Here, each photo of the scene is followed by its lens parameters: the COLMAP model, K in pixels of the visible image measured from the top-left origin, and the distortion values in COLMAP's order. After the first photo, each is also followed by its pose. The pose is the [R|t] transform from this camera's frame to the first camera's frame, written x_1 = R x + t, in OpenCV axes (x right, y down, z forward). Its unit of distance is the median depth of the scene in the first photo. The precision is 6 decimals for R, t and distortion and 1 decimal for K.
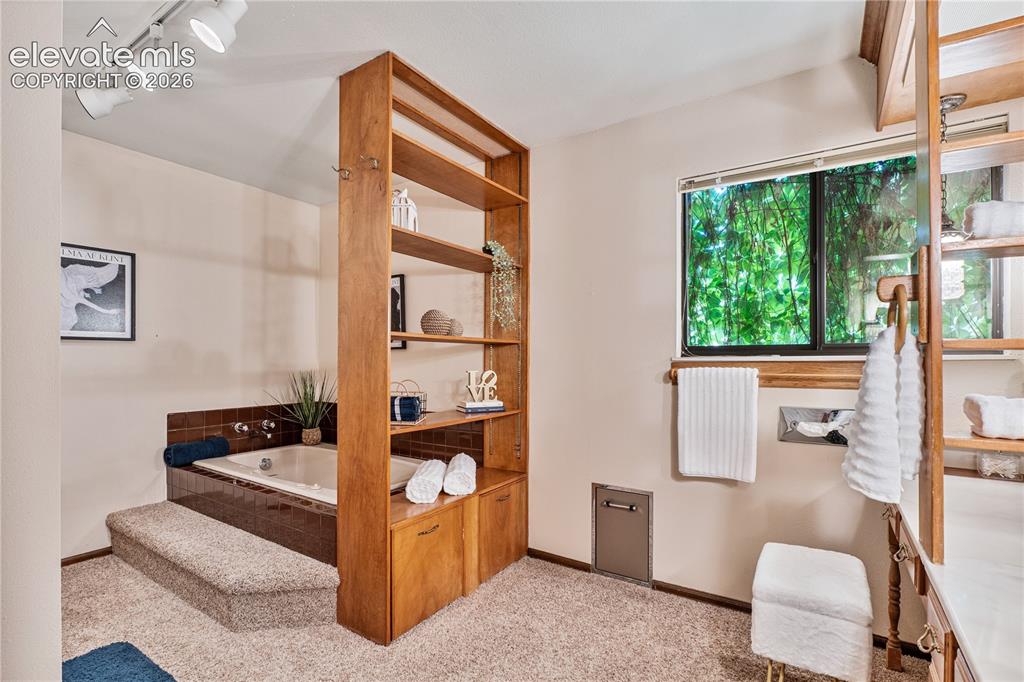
lens RADIAL K [[471.9, 0, 510.2], [0, 471.9, 359.2], [0, 0, 1]] dist [-0.009617, 0.000258]
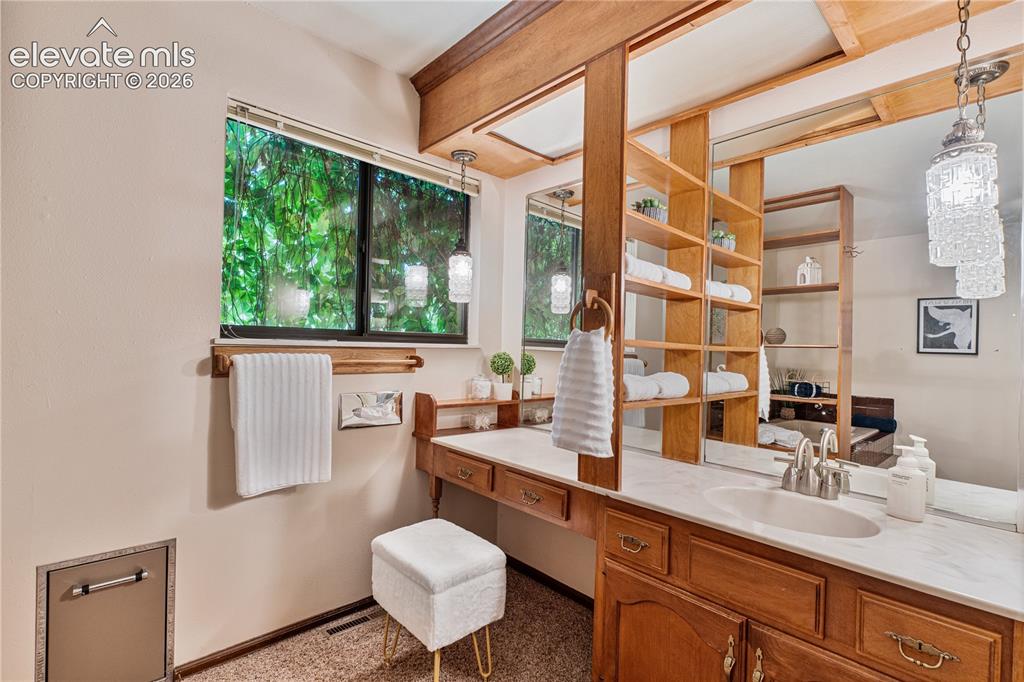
lens RADIAL K [[471.9, 0, 510.7], [0, 471.9, 344.9], [0, 0, 1]] dist [-0.009617, 0.000258]
pose [[0.238465, 0.011513, 0.971083, -0.272977], [-0.025231, 0.999666, -0.005656, -0.002552], [-0.970823, -0.023152, 0.238675, 0.437517]]
